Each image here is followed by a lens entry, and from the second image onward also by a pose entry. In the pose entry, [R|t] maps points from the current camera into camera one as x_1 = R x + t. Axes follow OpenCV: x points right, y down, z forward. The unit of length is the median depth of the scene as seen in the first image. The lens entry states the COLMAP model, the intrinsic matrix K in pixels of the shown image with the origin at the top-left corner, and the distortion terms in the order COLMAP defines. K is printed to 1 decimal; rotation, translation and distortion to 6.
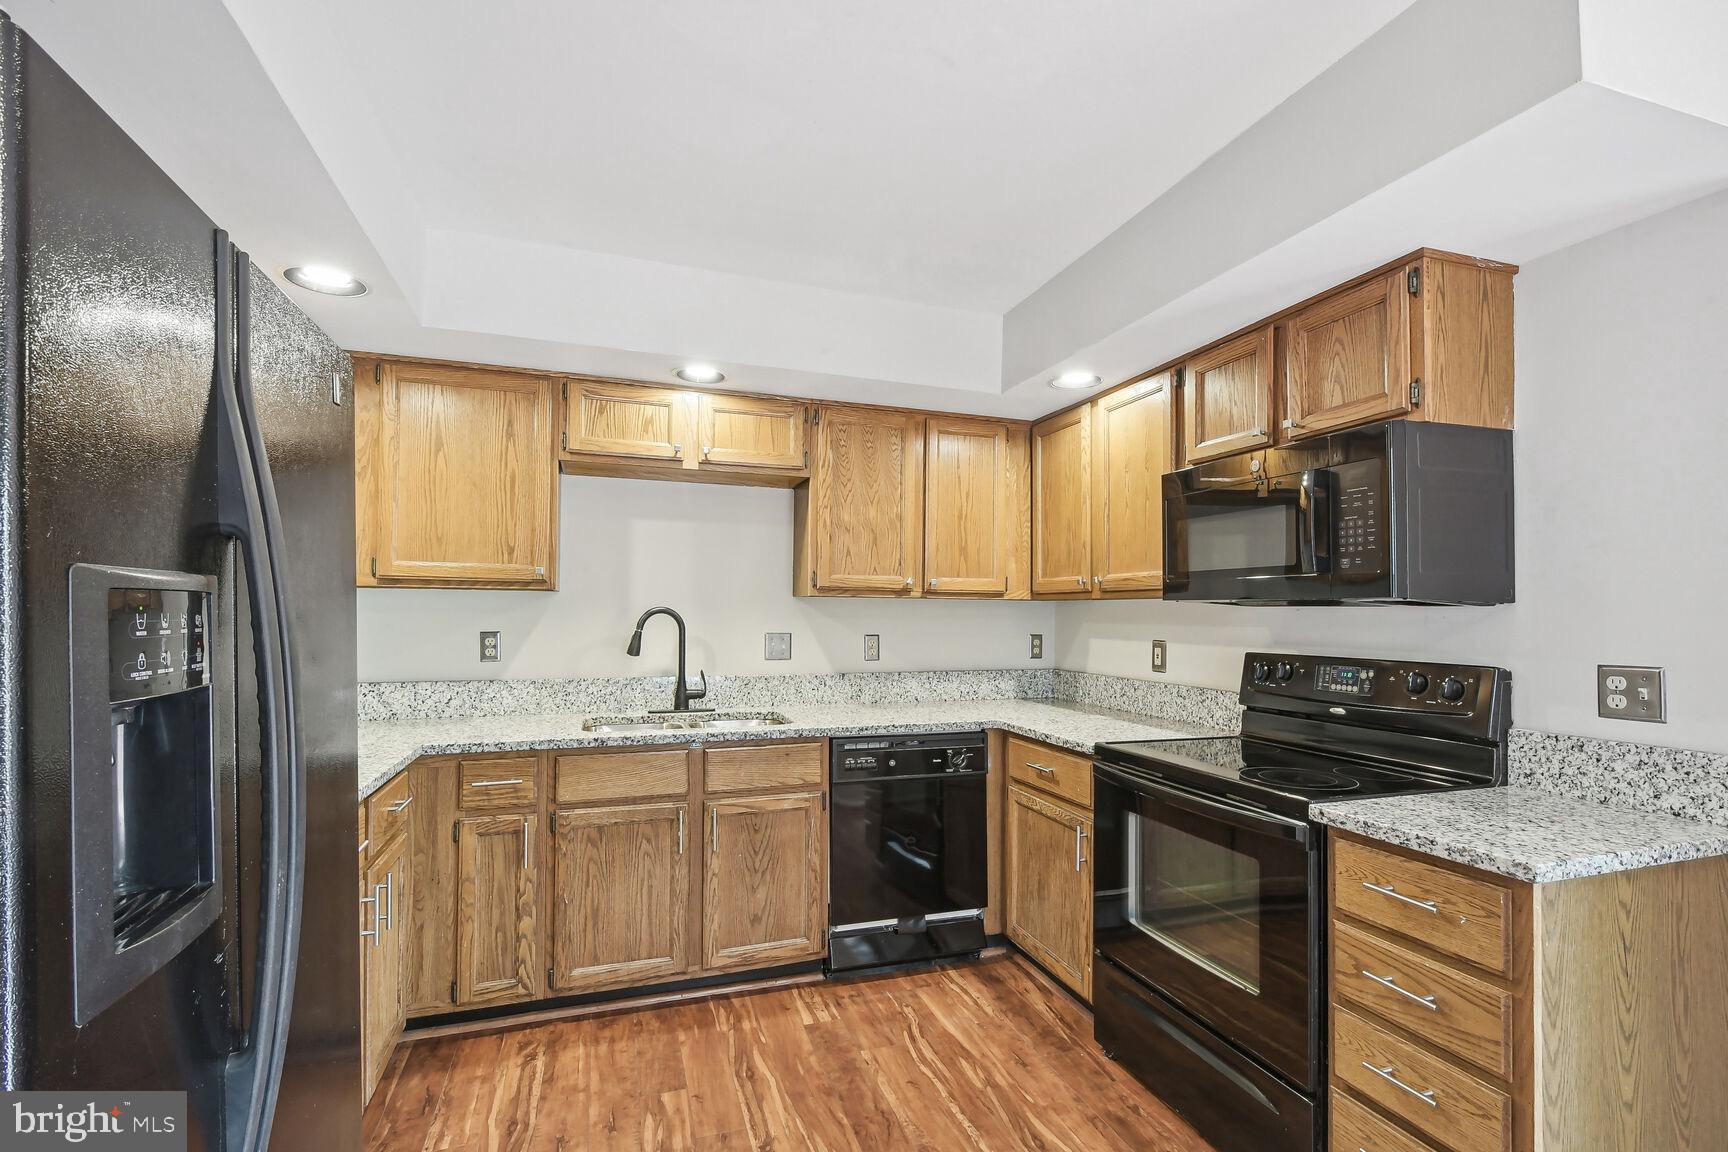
lens RADIAL K [[771.9, 0, 862.6], [0, 771.9, 592.9], [0, 0, 1]] dist [0.003868, -0.001777]
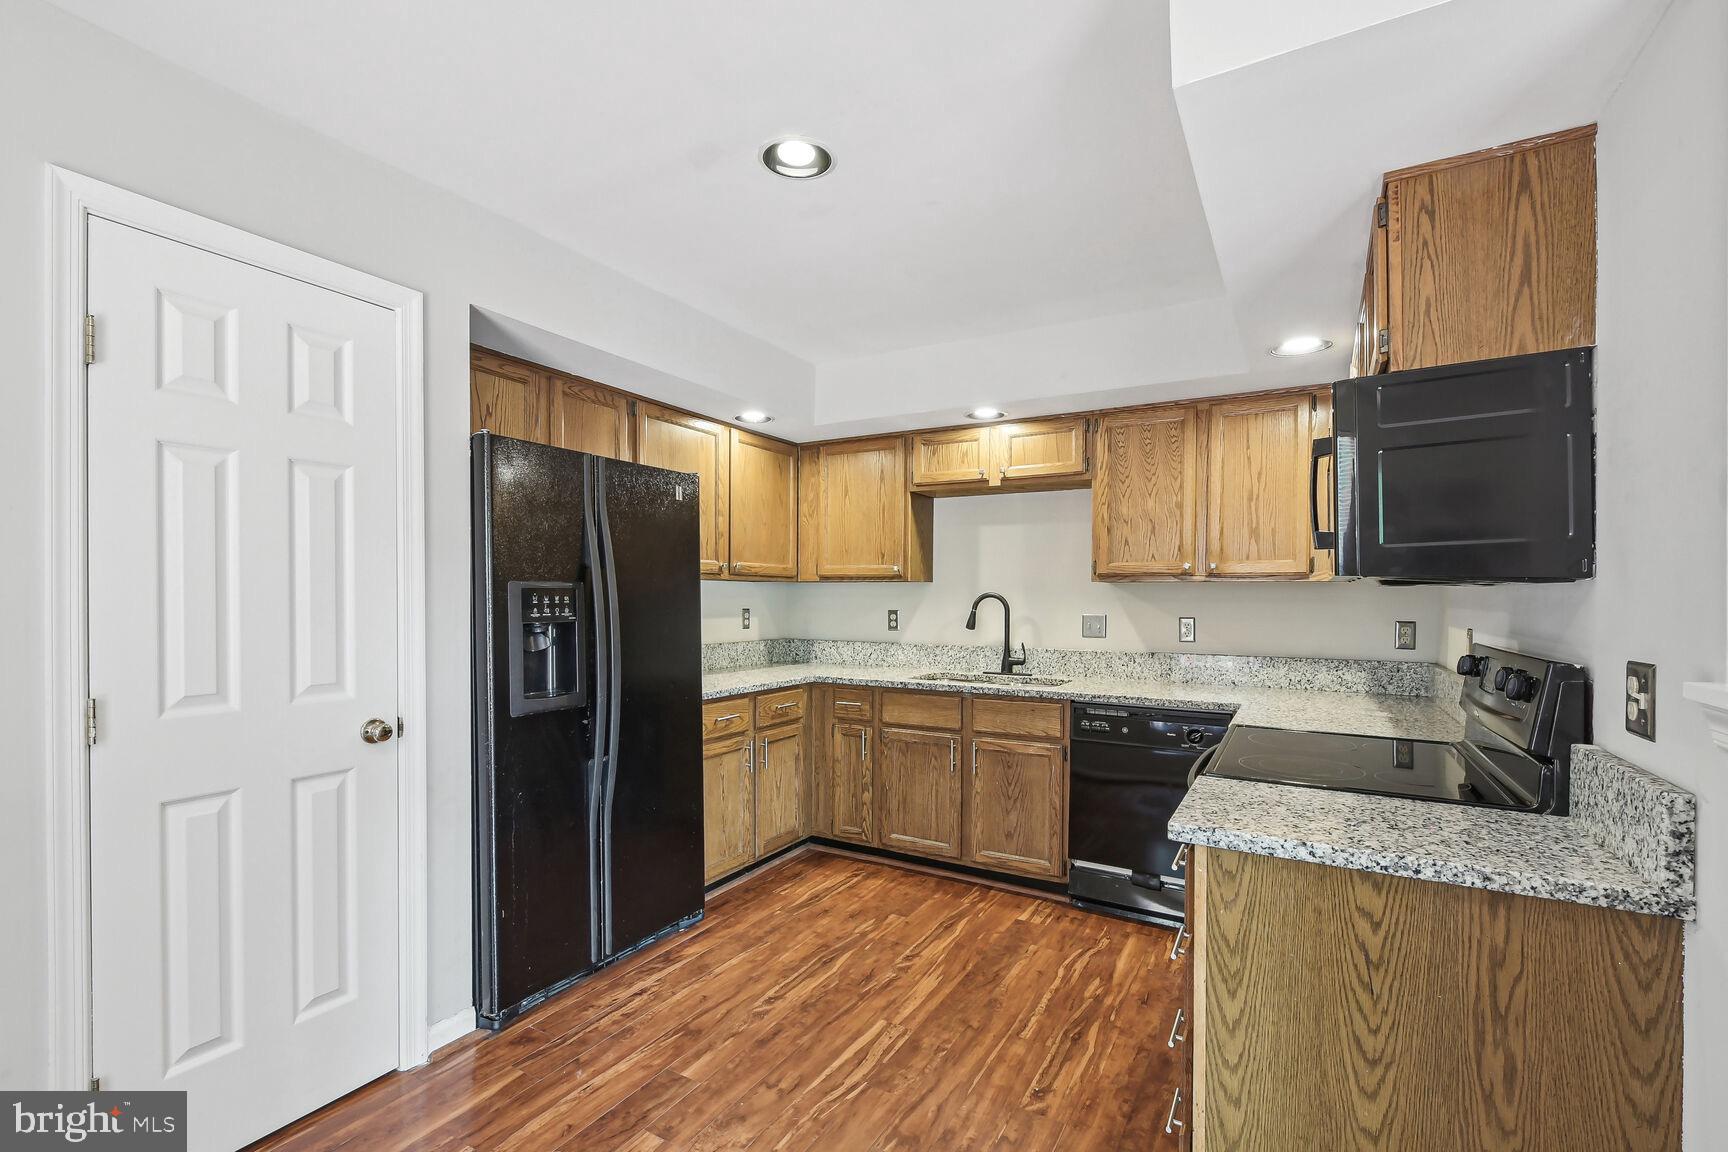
lens RADIAL K [[771.9, 0, 868.0], [0, 771.9, 591.3], [0, 0, 1]] dist [0.003868, -0.001777]
pose [[0.656866, -0.009065, -0.753953, 0.663580], [0.020153, 0.999782, 0.005537, 0.005235], [0.753738, -0.018832, 0.656905, -0.013150]]
